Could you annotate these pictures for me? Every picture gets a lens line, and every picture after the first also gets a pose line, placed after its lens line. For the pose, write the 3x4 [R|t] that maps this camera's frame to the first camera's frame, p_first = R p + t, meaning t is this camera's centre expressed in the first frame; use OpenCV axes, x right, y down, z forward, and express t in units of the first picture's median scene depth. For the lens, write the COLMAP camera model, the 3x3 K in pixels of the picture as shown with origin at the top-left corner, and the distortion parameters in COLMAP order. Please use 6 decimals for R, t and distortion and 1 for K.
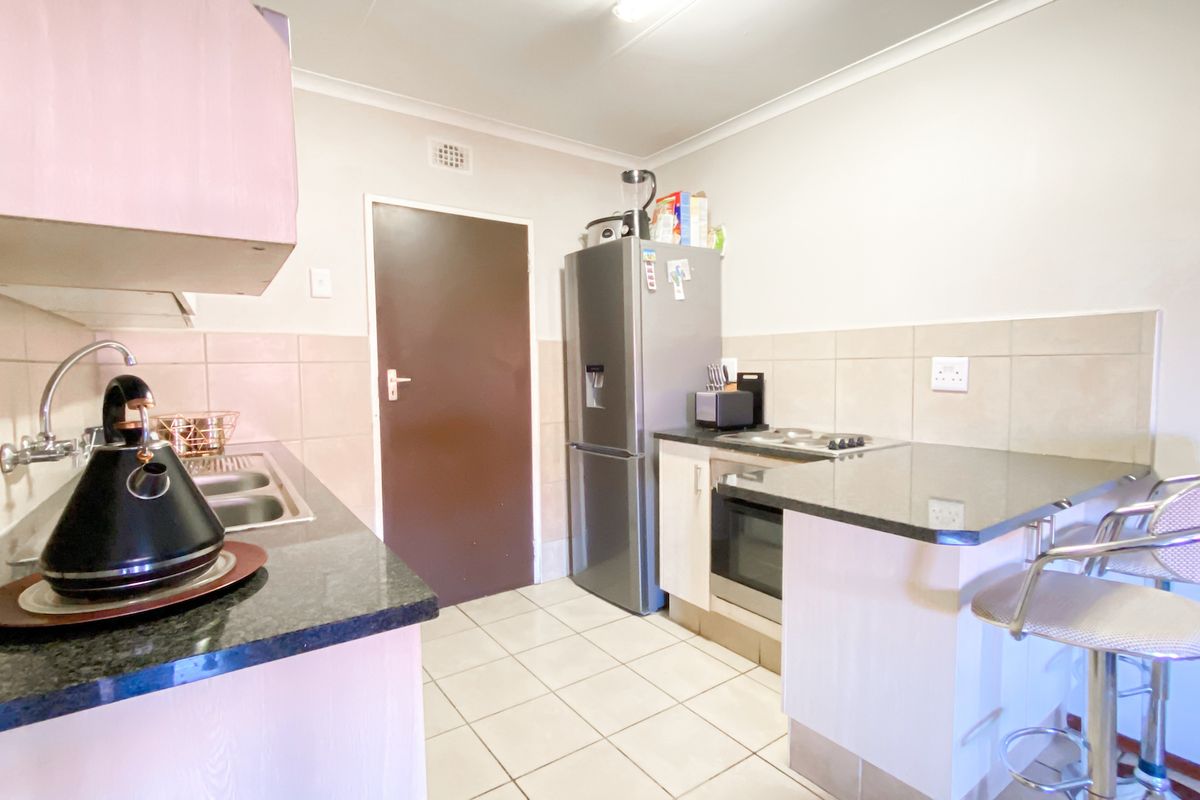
lens RADIAL K [[633.0, 0, 596.1], [0, 633.0, 396.7], [0, 0, 1]] dist [0.018695, -0.000793]
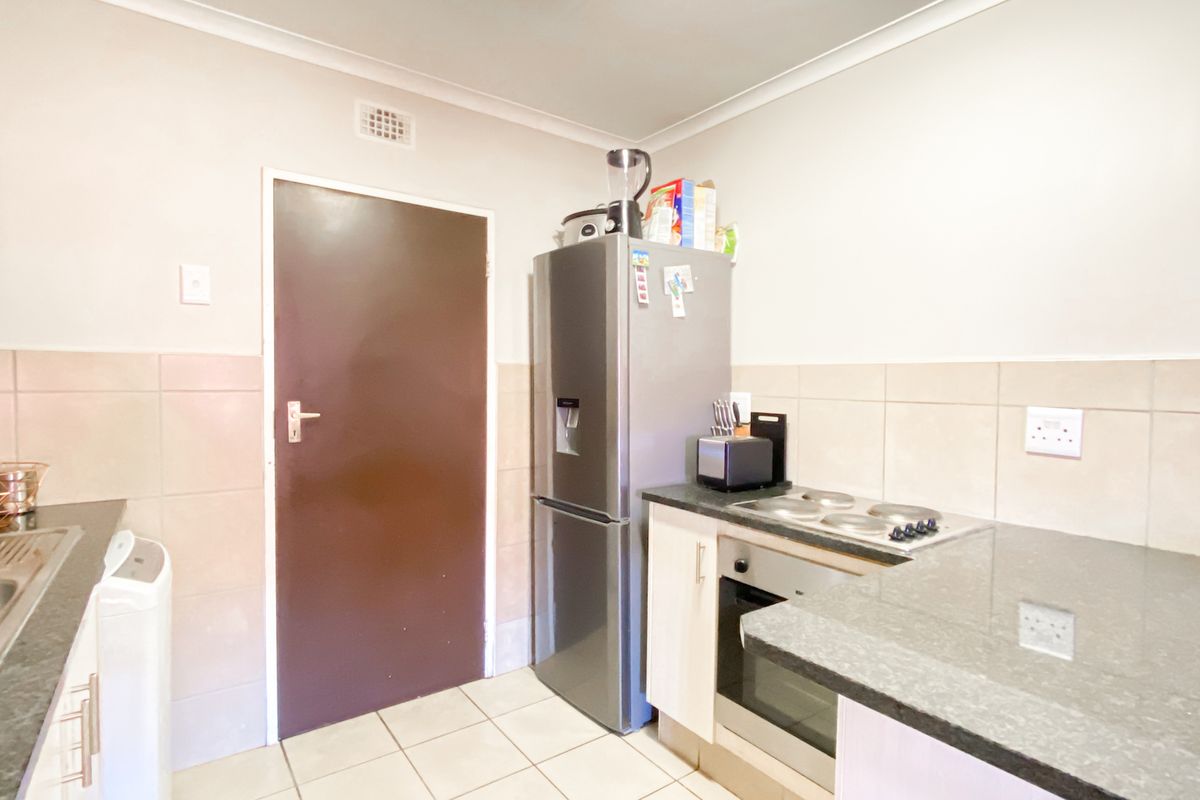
lens RADIAL K [[696.3, 0, 593.1], [0, 696.3, 398.9], [0, 0, 1]] dist [0.003967, 0.000798]
pose [[0.999643, 0.021593, 0.015757, 0.016453], [-0.021175, 0.999432, -0.026198, -0.029462], [-0.016313, 0.025855, 0.999533, 0.159881]]
